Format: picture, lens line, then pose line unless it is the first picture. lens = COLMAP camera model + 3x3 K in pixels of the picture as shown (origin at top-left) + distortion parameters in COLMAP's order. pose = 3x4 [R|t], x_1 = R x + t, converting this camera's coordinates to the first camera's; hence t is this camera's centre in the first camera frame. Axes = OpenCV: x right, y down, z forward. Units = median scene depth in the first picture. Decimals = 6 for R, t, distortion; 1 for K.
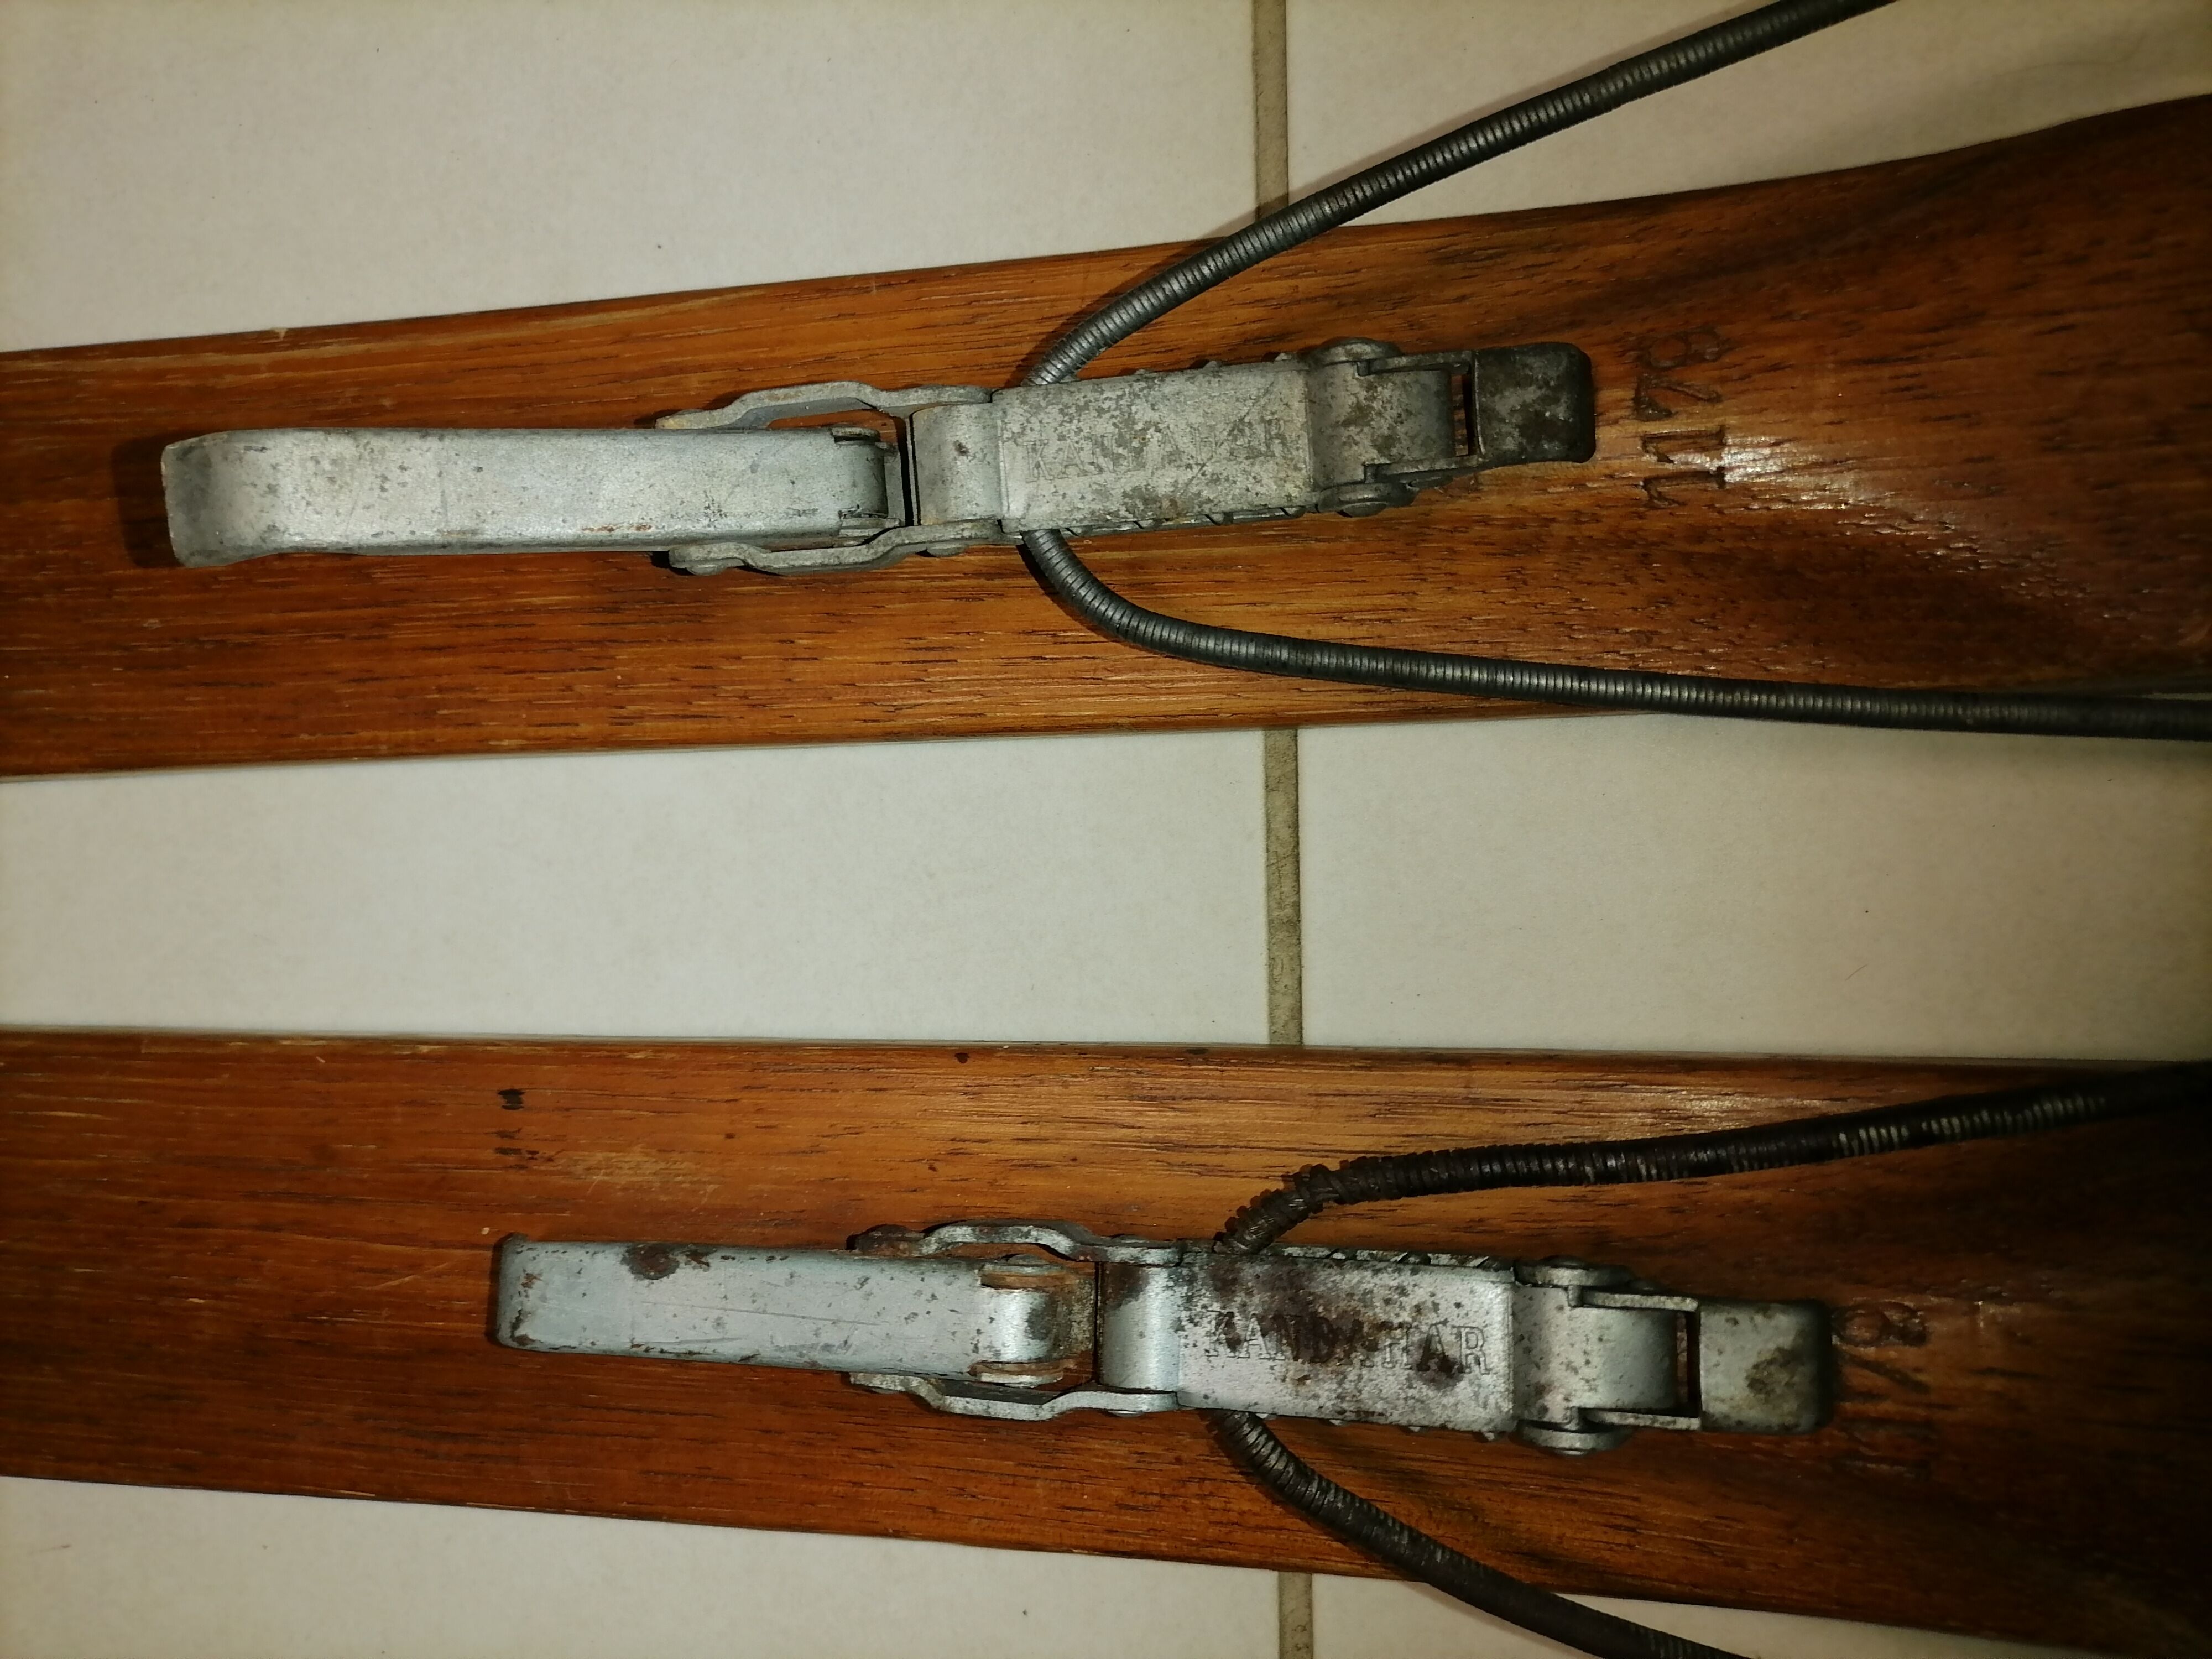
lens RADIAL K [[1677.0, 0, 1107.2], [0, 1677.0, 848.7], [0, 0, 1]] dist [0.016900, -0.007920]
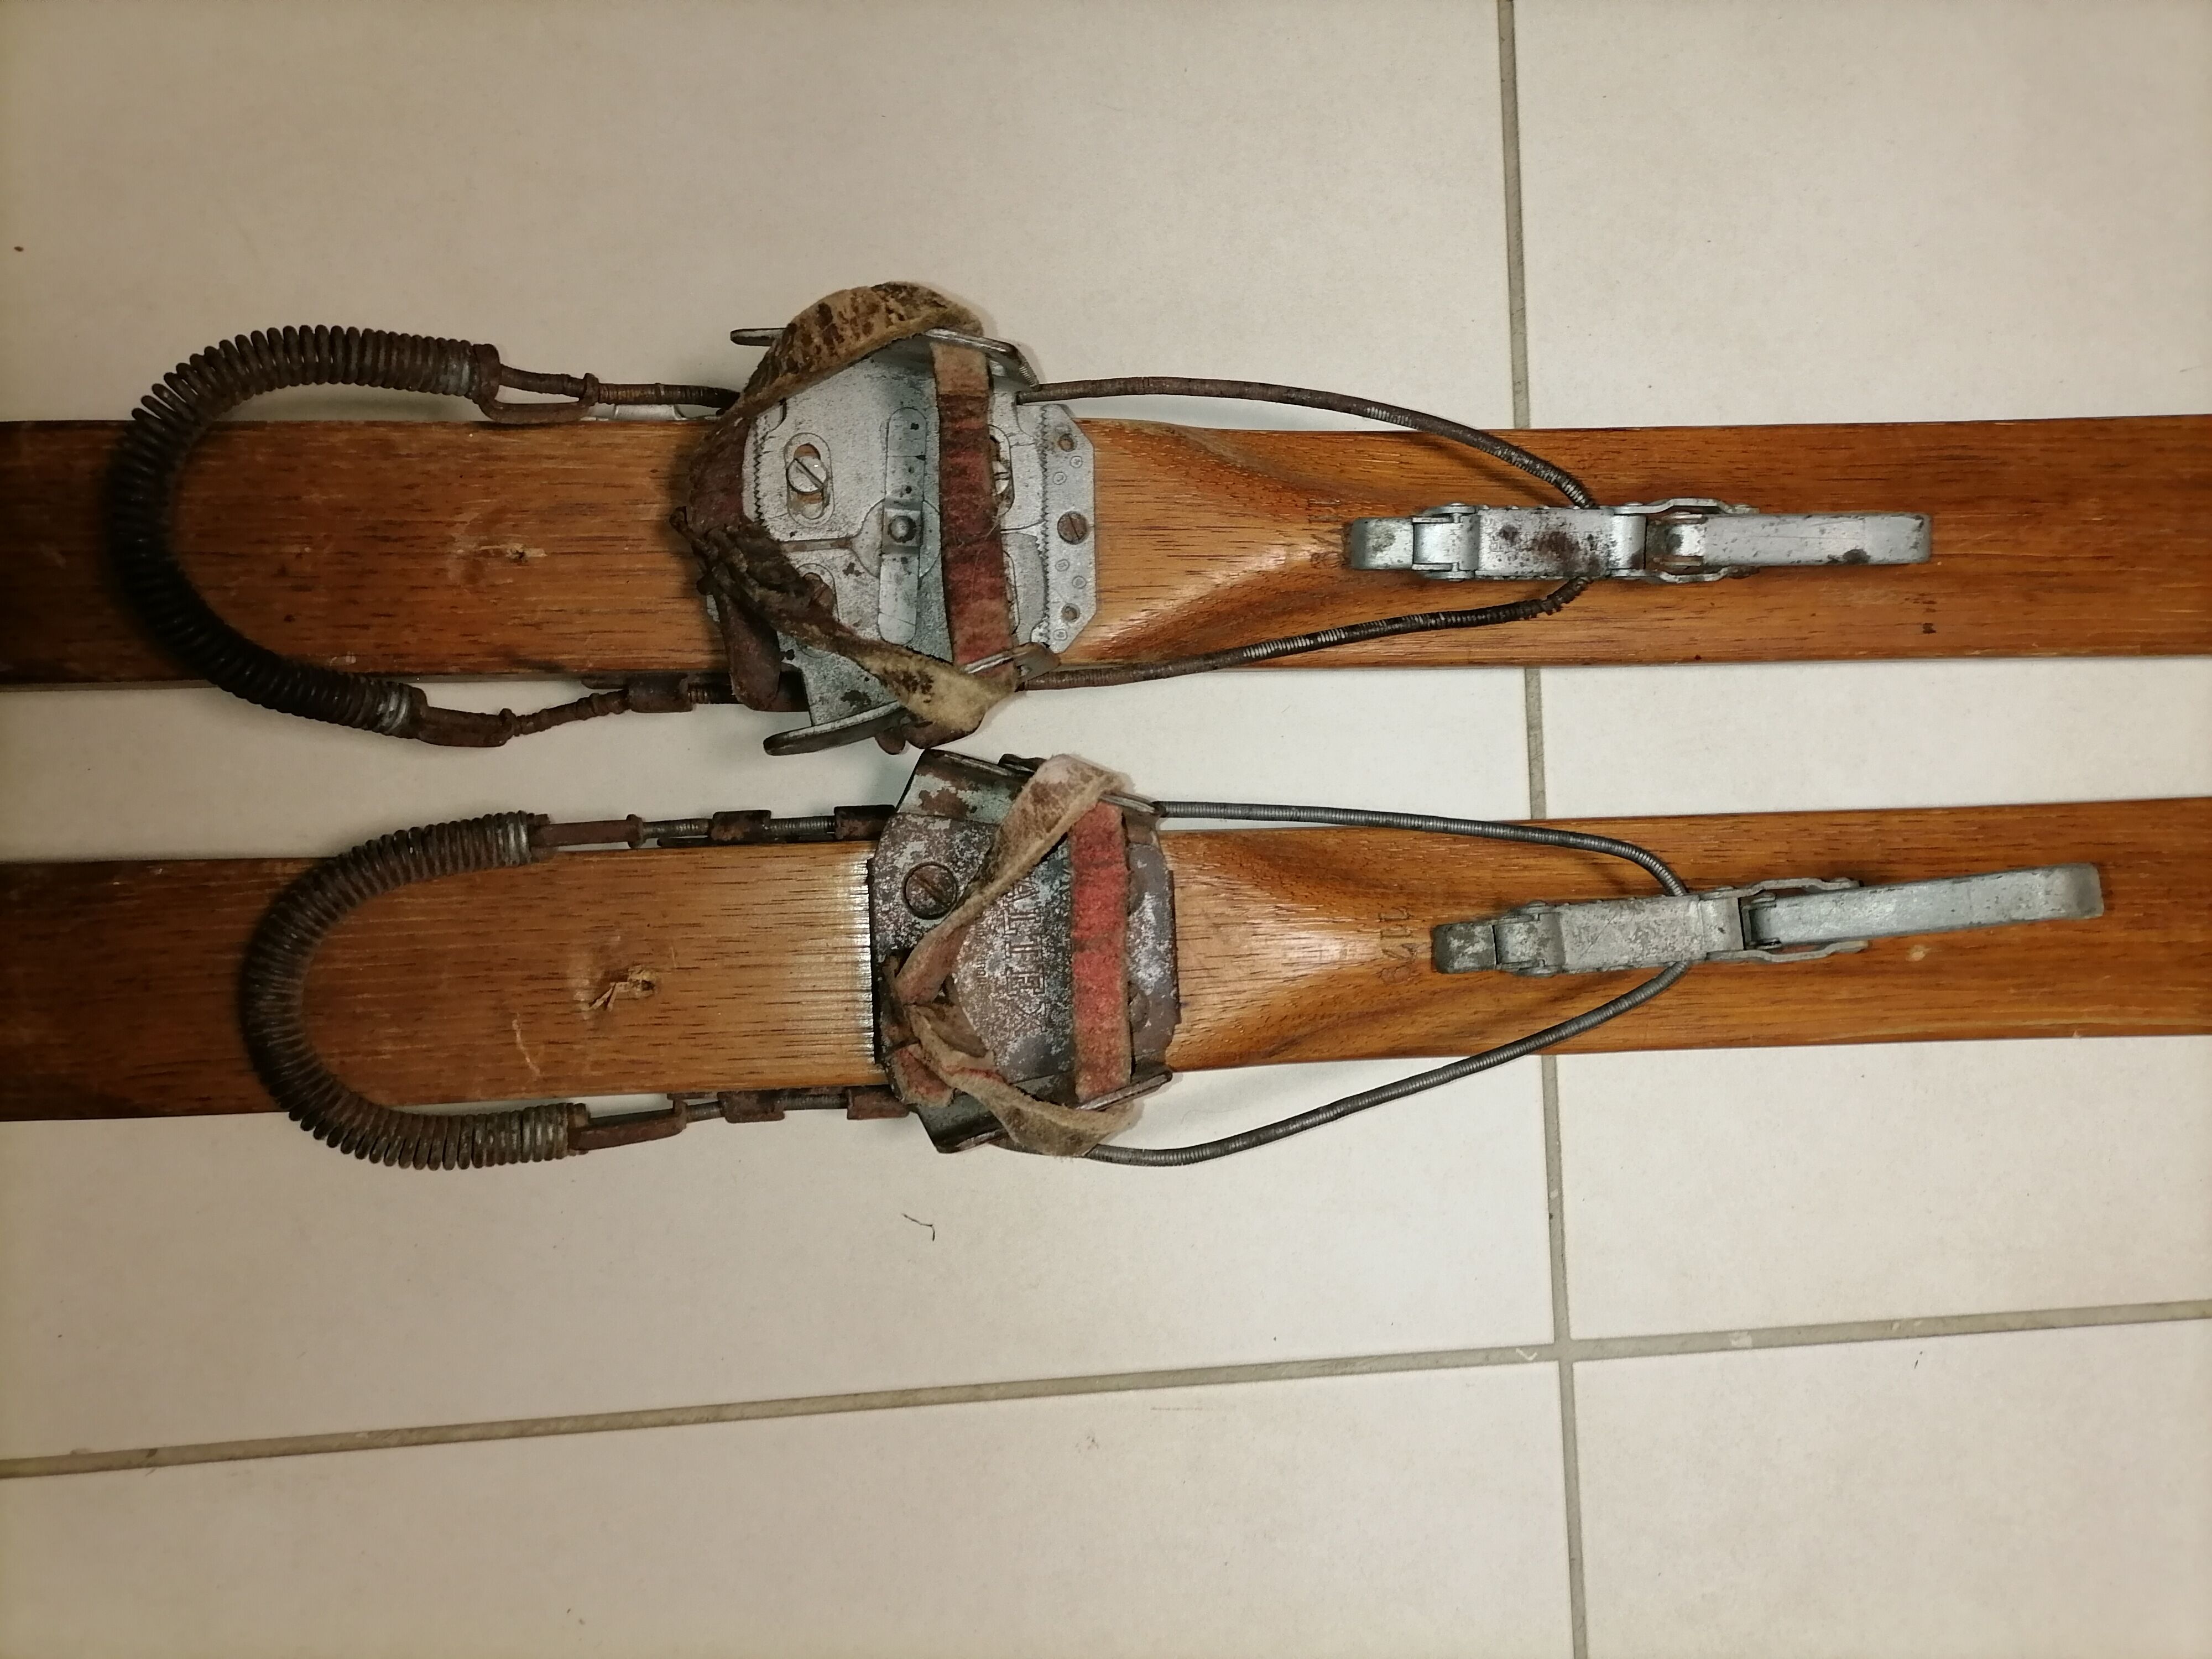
lens RADIAL K [[1661.4, 0, 1092.9], [0, 1661.4, 812.8], [0, 0, 1]] dist [0.016841, 0.003023]
pose [[-0.990713, 0.021005, 0.134340, 0.438209], [-0.015498, -0.999001, 0.041911, -0.163312], [0.135086, 0.039440, 0.990049, -1.298504]]
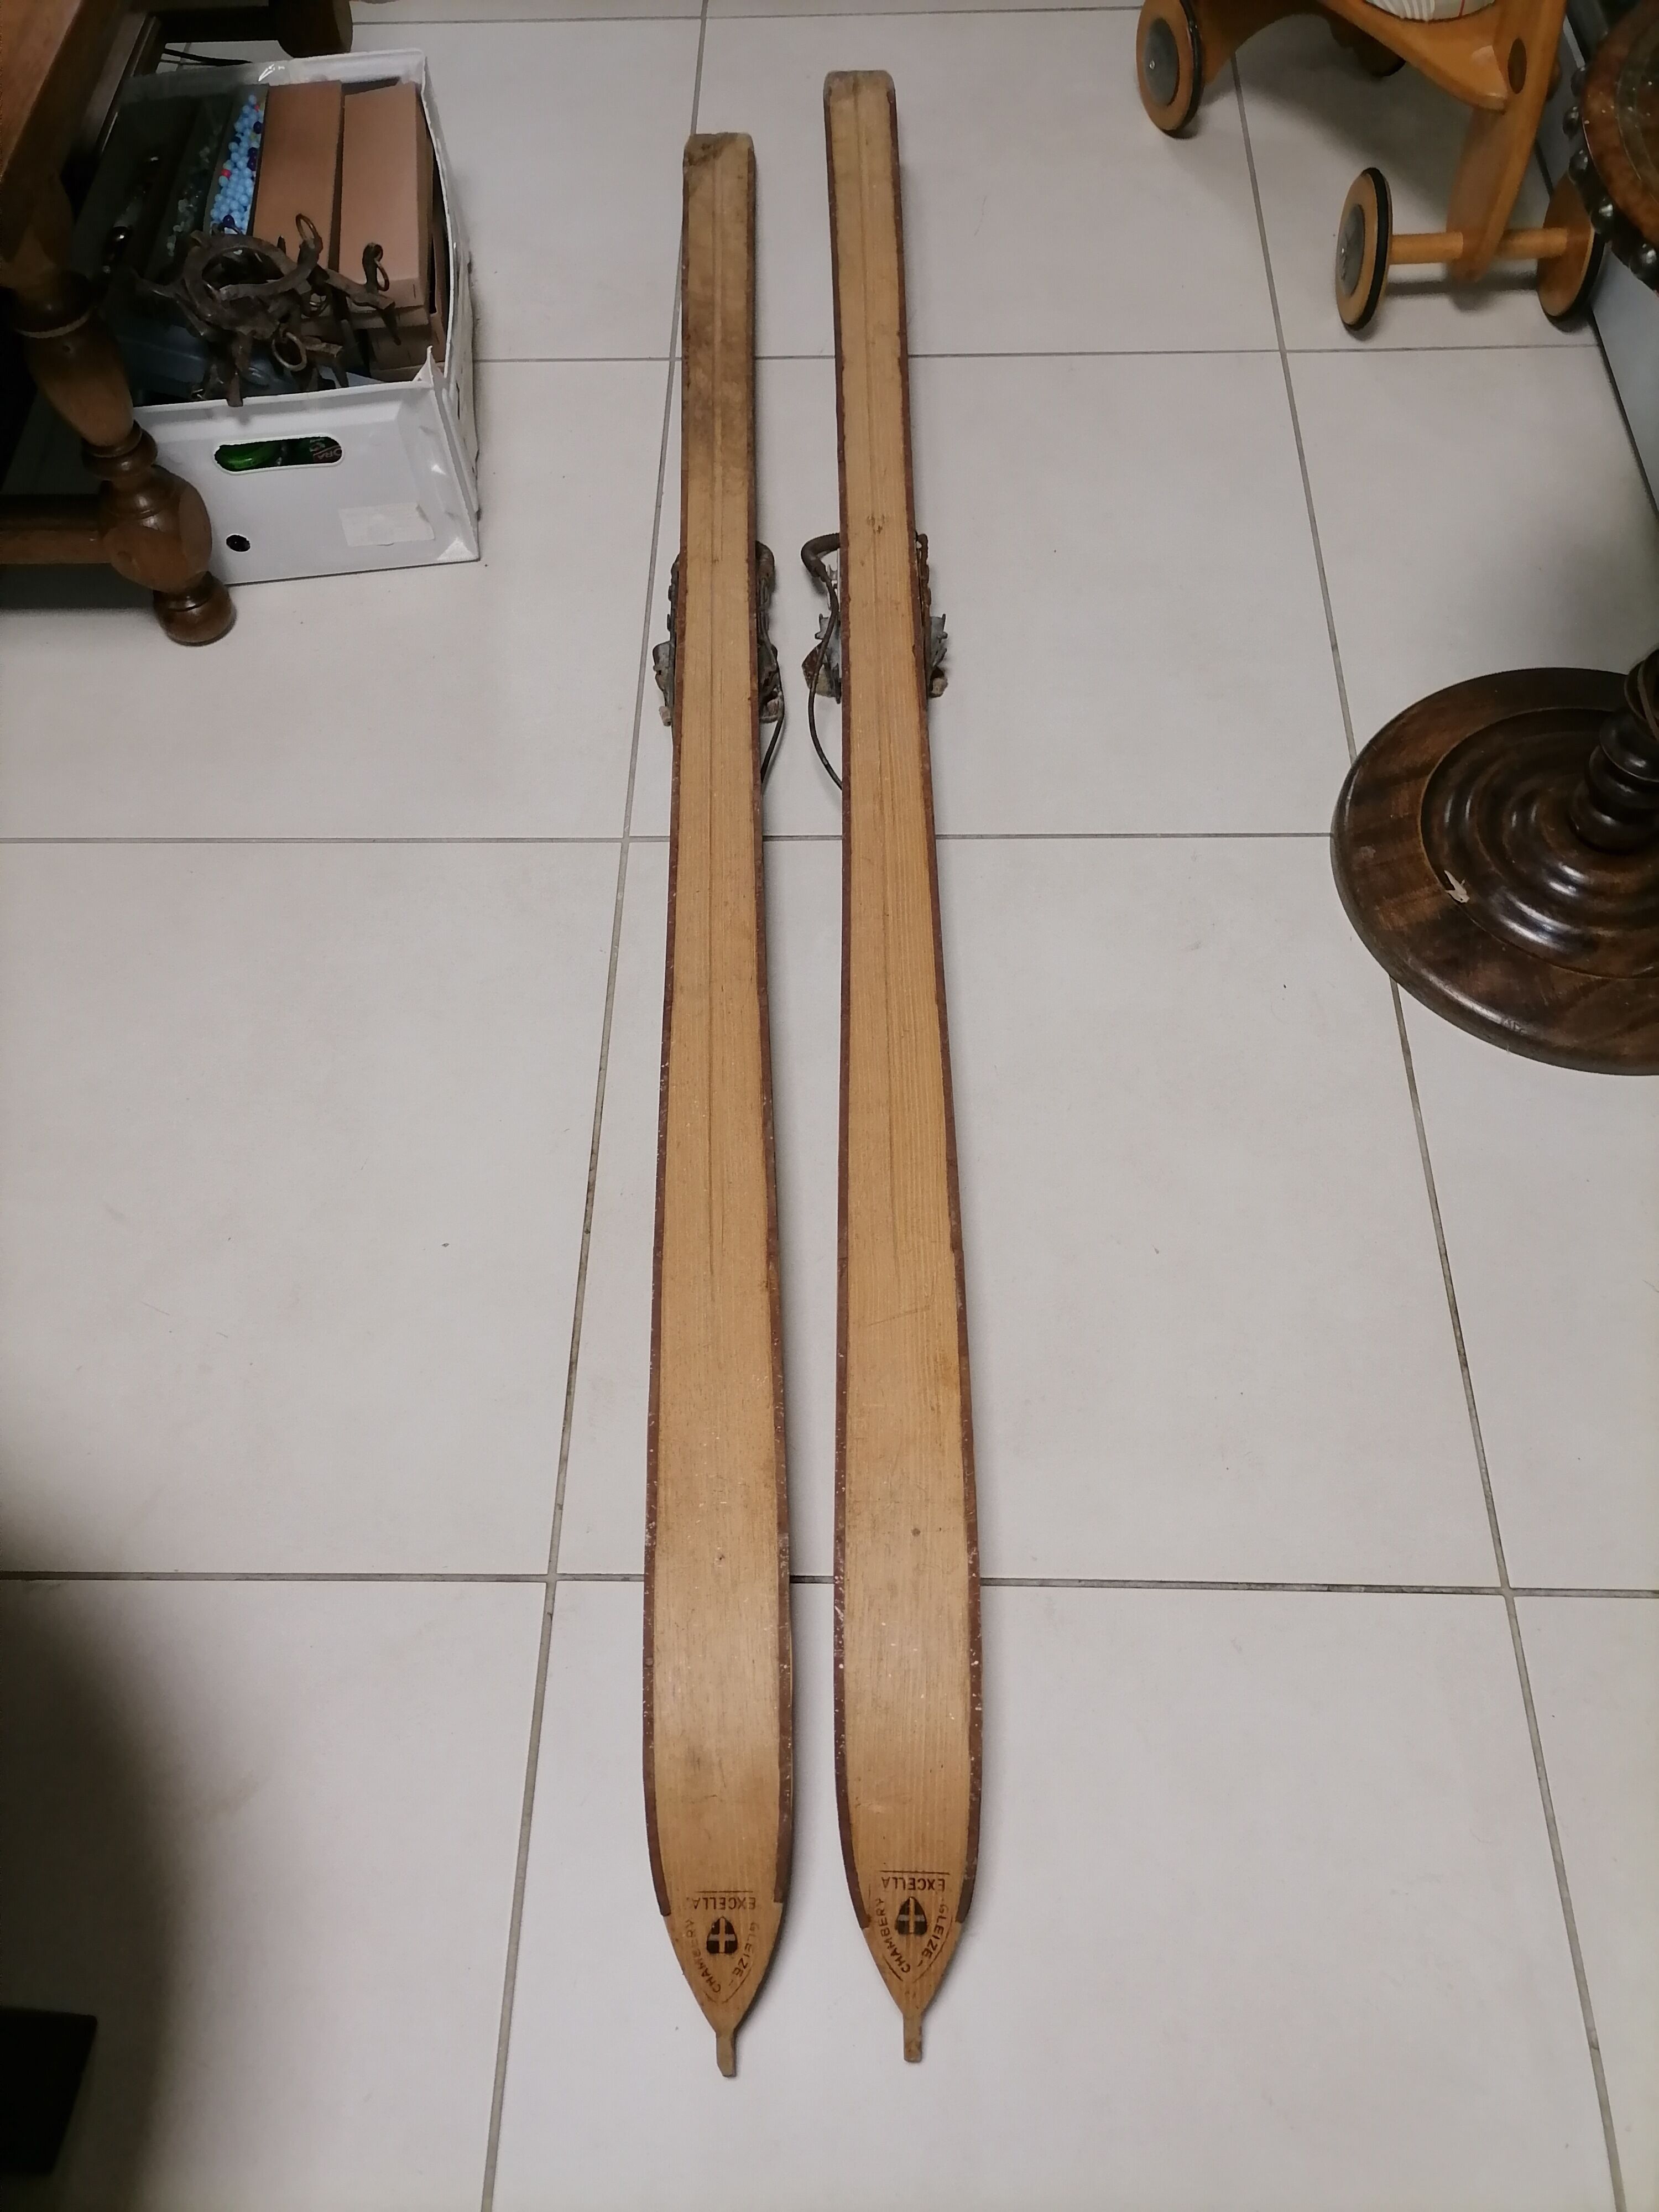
lens RADIAL K [[1669.1, 0, 829.5], [0, 1669.1, 1106.0], [0, 0, 1]] dist [0.014655, -0.007851]
pose [[0.044129, -0.709145, 0.703680, -5.224392], [0.998576, 0.010172, -0.052372, 0.312745], [0.029981, 0.704989, 0.708584, -2.713379]]
